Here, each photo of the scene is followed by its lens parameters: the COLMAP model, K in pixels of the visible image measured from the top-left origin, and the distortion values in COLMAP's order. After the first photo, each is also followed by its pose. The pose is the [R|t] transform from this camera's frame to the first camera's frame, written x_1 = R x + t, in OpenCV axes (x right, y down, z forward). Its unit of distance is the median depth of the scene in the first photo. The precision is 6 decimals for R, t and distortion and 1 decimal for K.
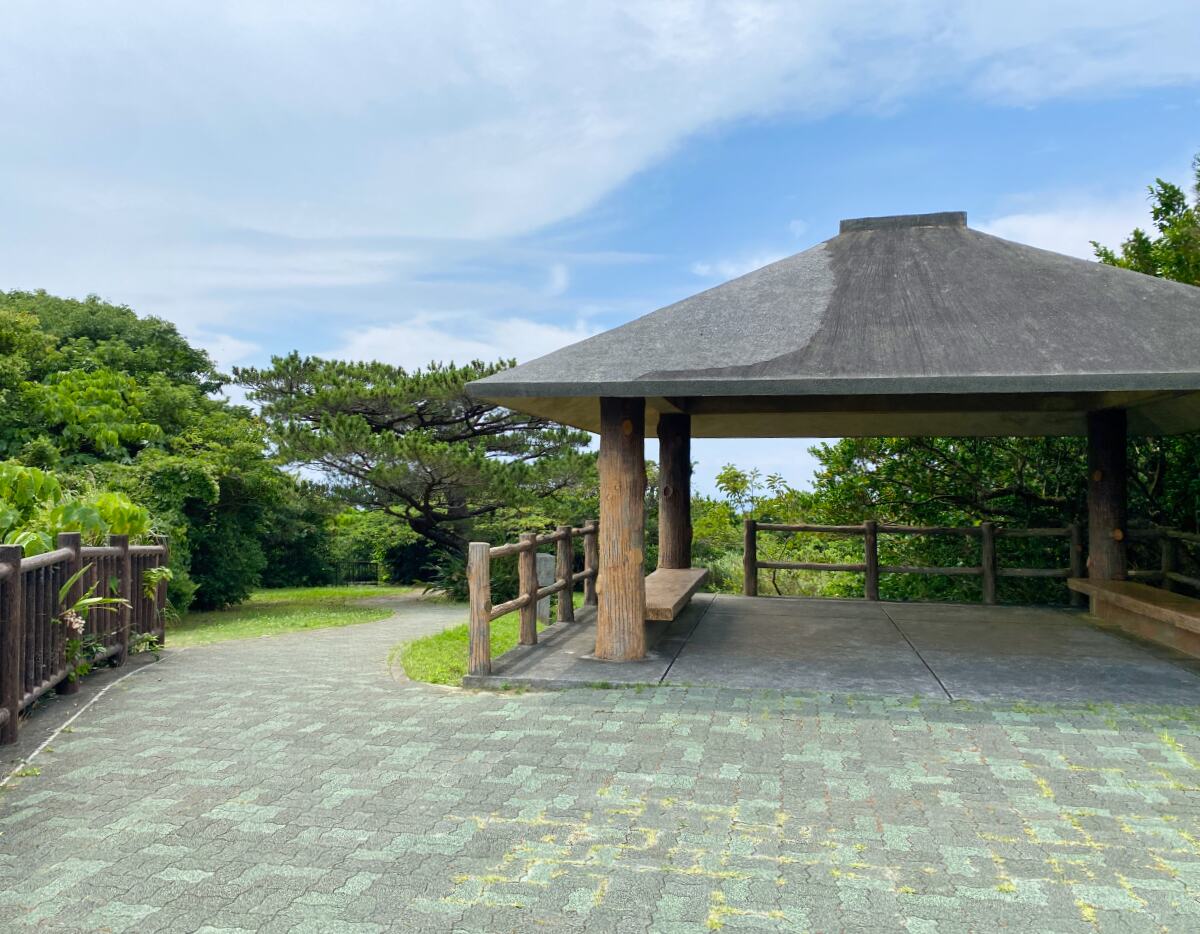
lens RADIAL K [[937.6, 0, 645.2], [0, 937.6, 461.3], [0, 0, 1]] dist [0.003923, -0.077350]
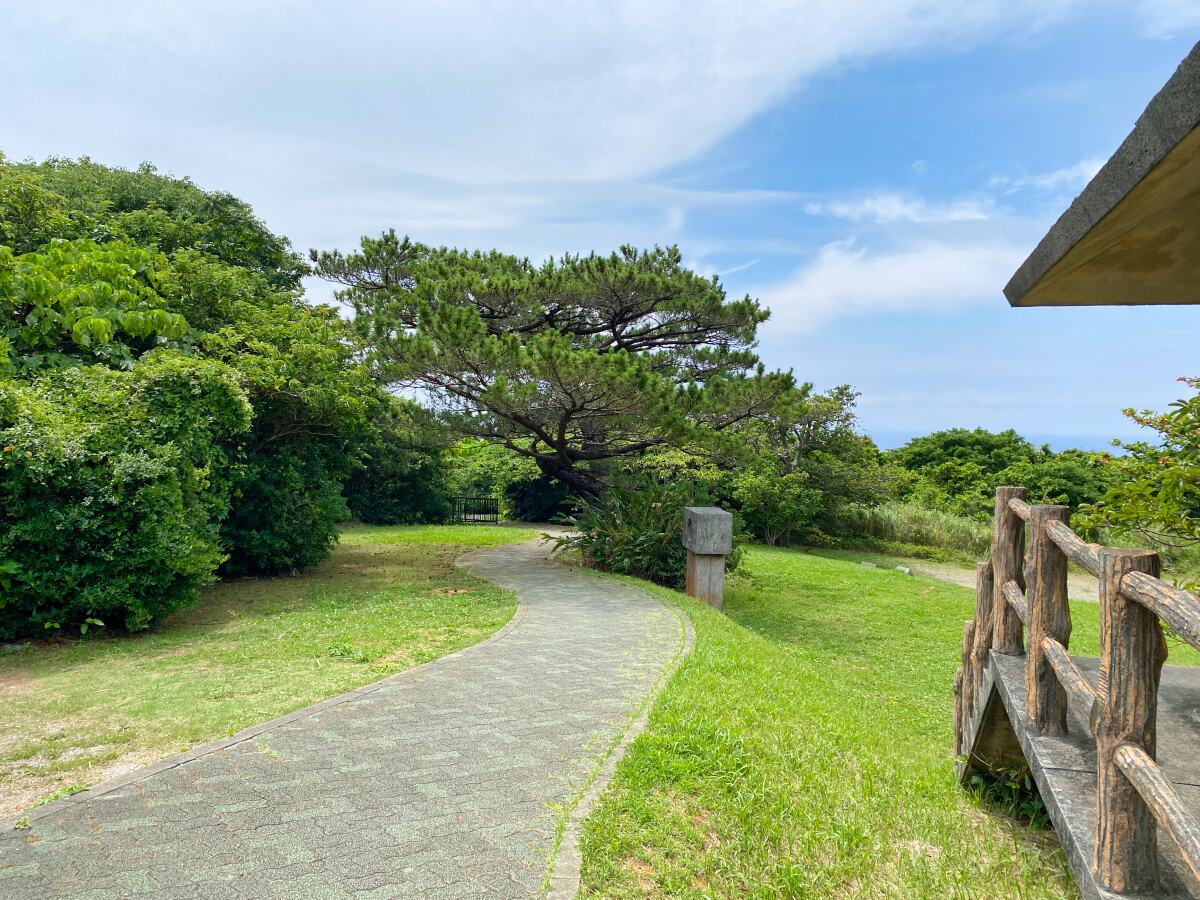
lens RADIAL K [[889.1, 0, 613.5], [0, 889.1, 453.8], [0, 0, 1]] dist [0.062536, -0.140756]
pose [[0.988506, 0.025721, -0.148976, -0.086326], [-0.015972, 0.997674, 0.066275, 0.010934], [0.150335, -0.063134, 0.986617, 0.309182]]
